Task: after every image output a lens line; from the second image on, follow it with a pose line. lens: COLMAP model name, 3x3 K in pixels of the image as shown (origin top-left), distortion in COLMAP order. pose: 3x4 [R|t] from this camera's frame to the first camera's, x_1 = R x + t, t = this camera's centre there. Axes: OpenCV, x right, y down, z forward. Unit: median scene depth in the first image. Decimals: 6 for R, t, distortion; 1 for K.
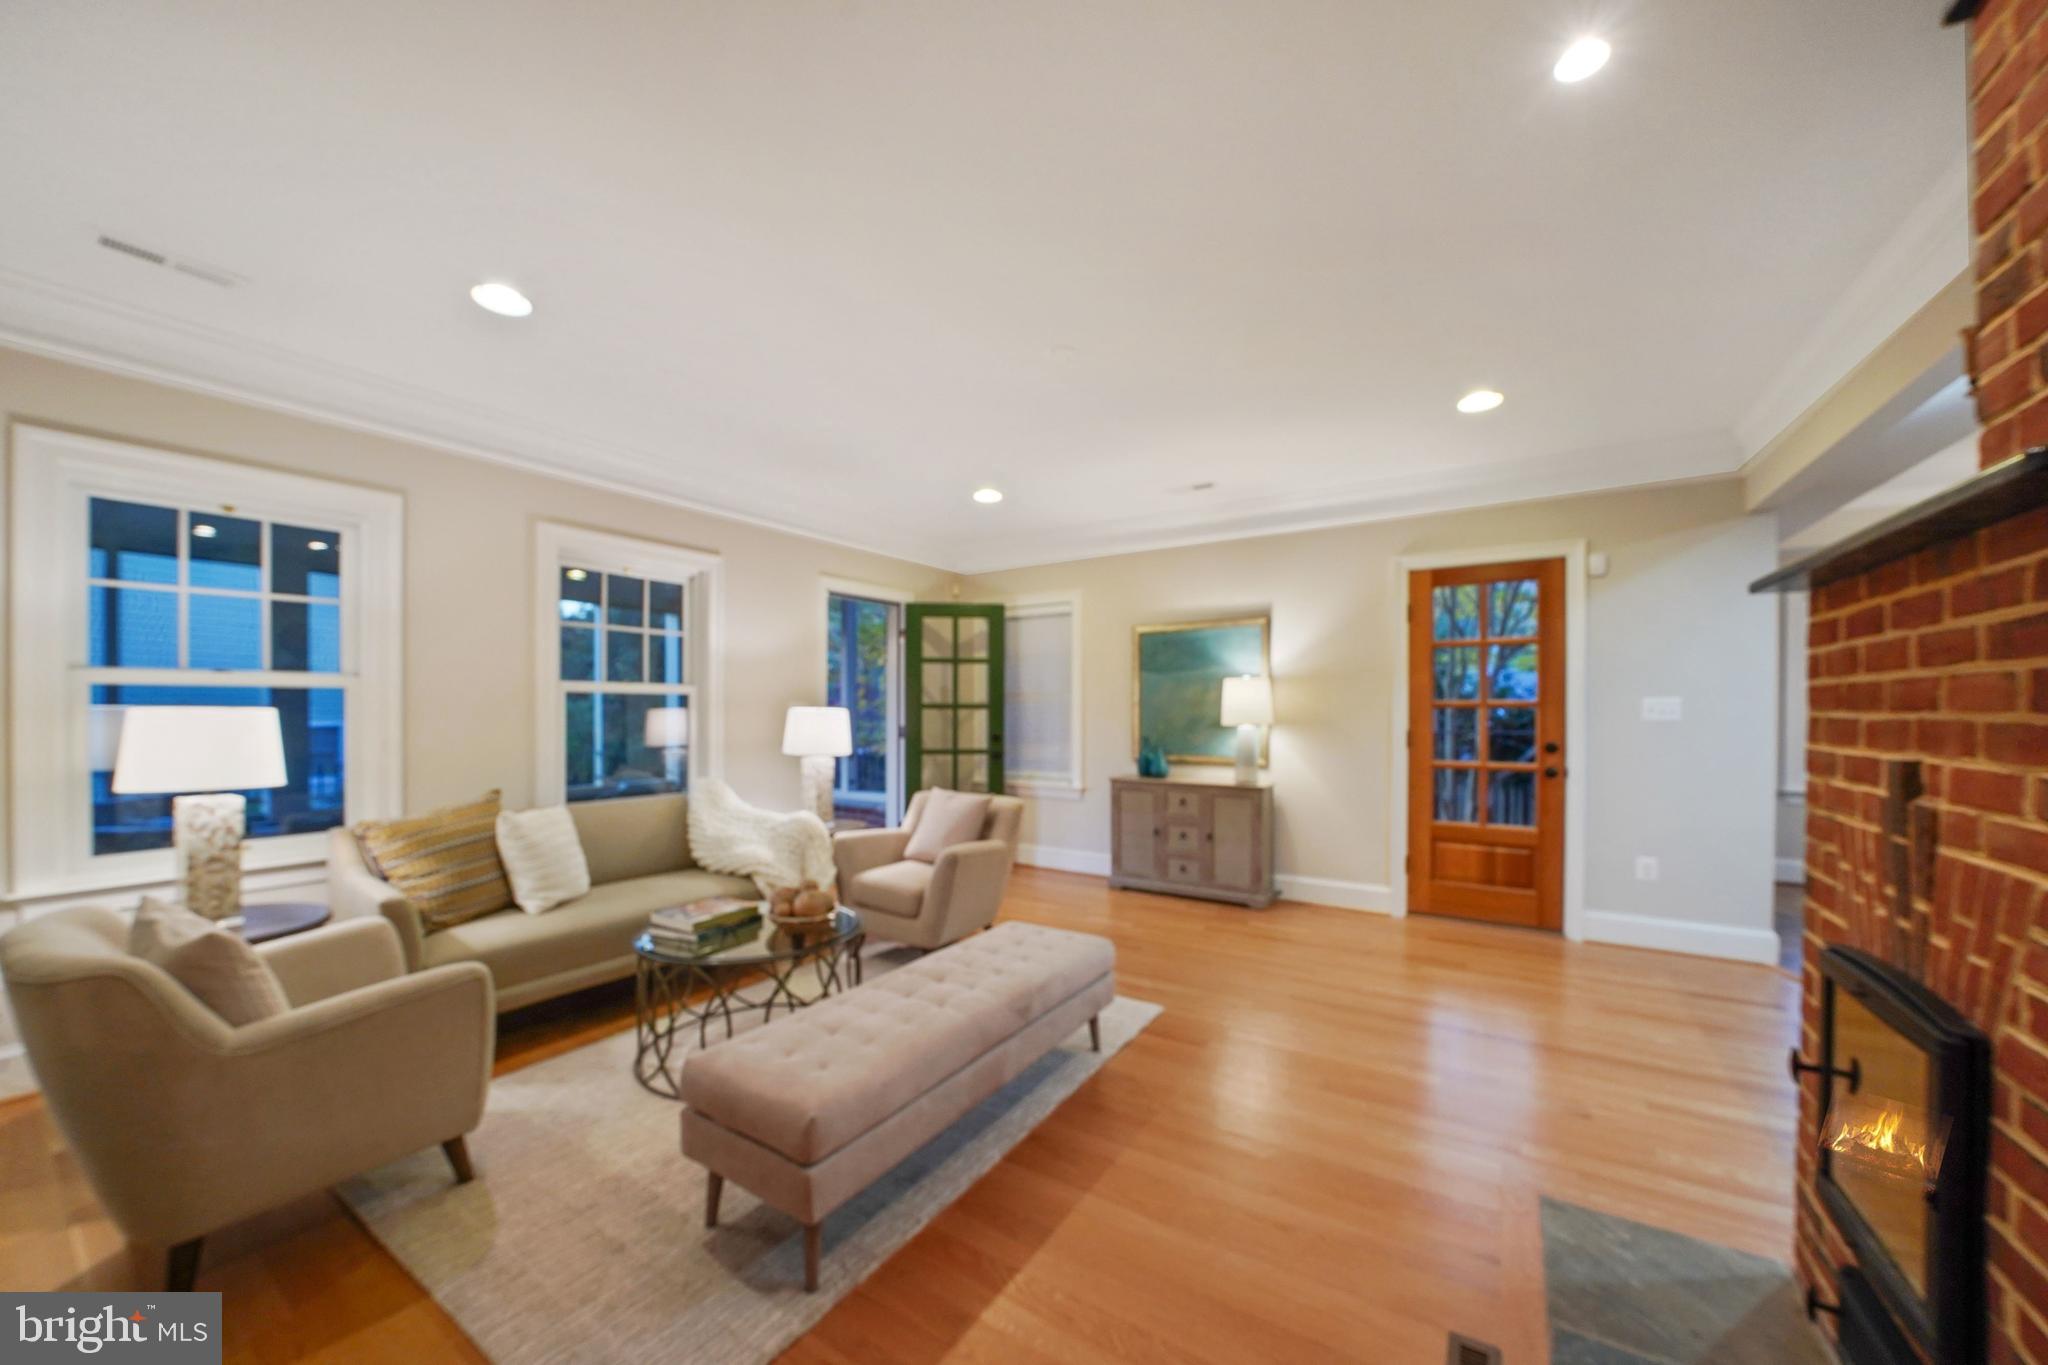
lens RADIAL K [[739.5, 0, 1032.1], [0, 739.5, 703.7], [0, 0, 1]] dist [-0.001272, -0.000157]
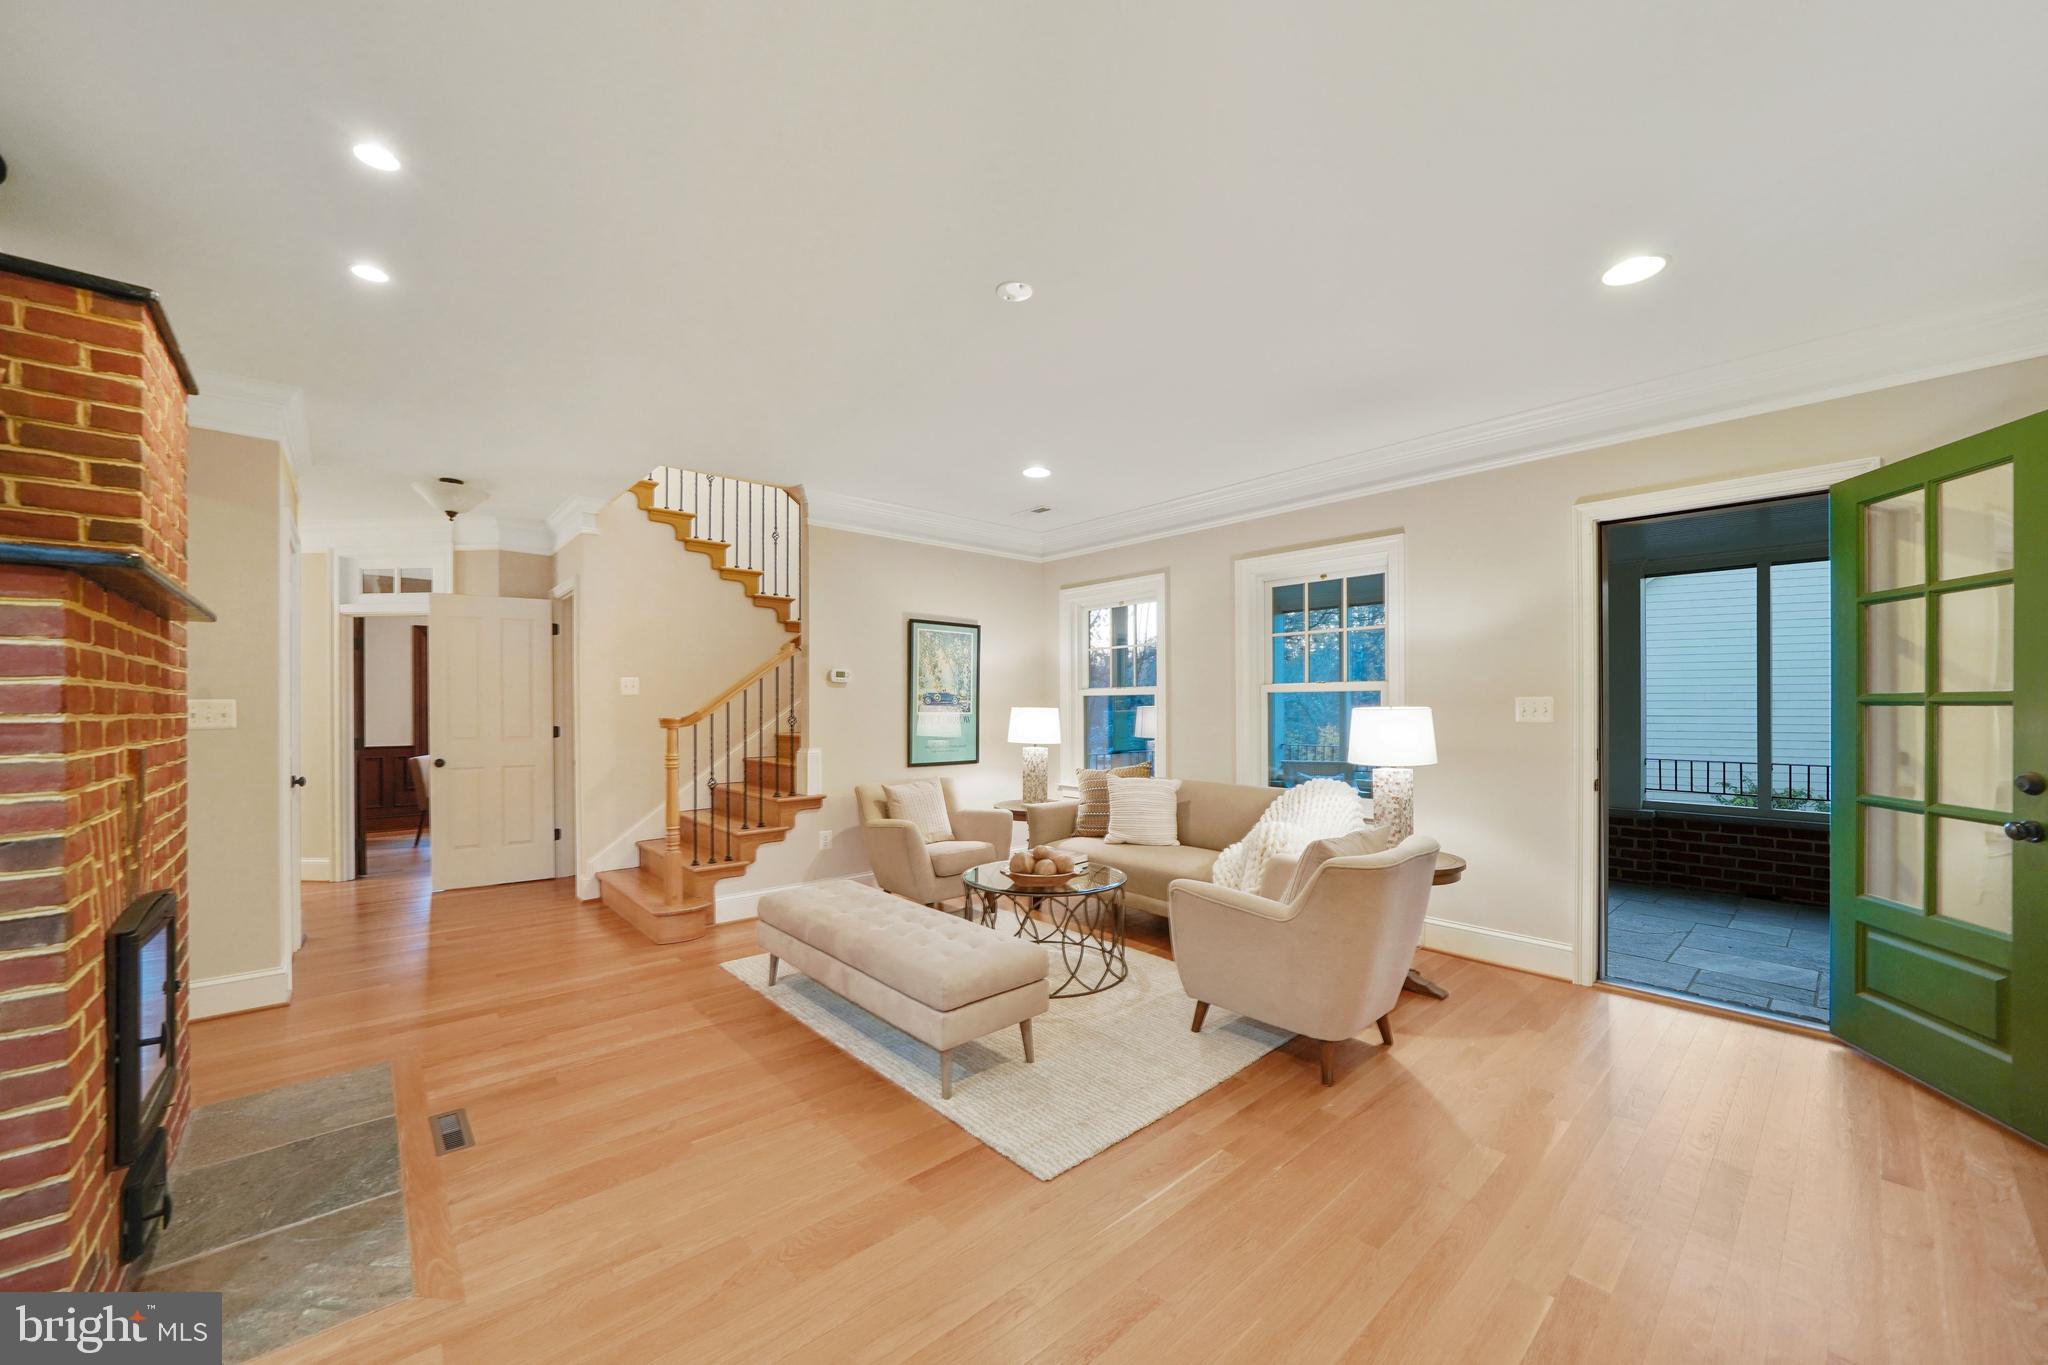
lens RADIAL K [[764.5, 0, 1026.8], [0, 764.5, 713.4], [0, 0, 1]] dist [0.000693, -0.000078]
pose [[-0.271903, 0.008825, -0.962284, 0.966385], [0.011449, 0.999917, 0.005935, 0.008704], [0.962256, -0.009404, -0.271982, 1.393704]]
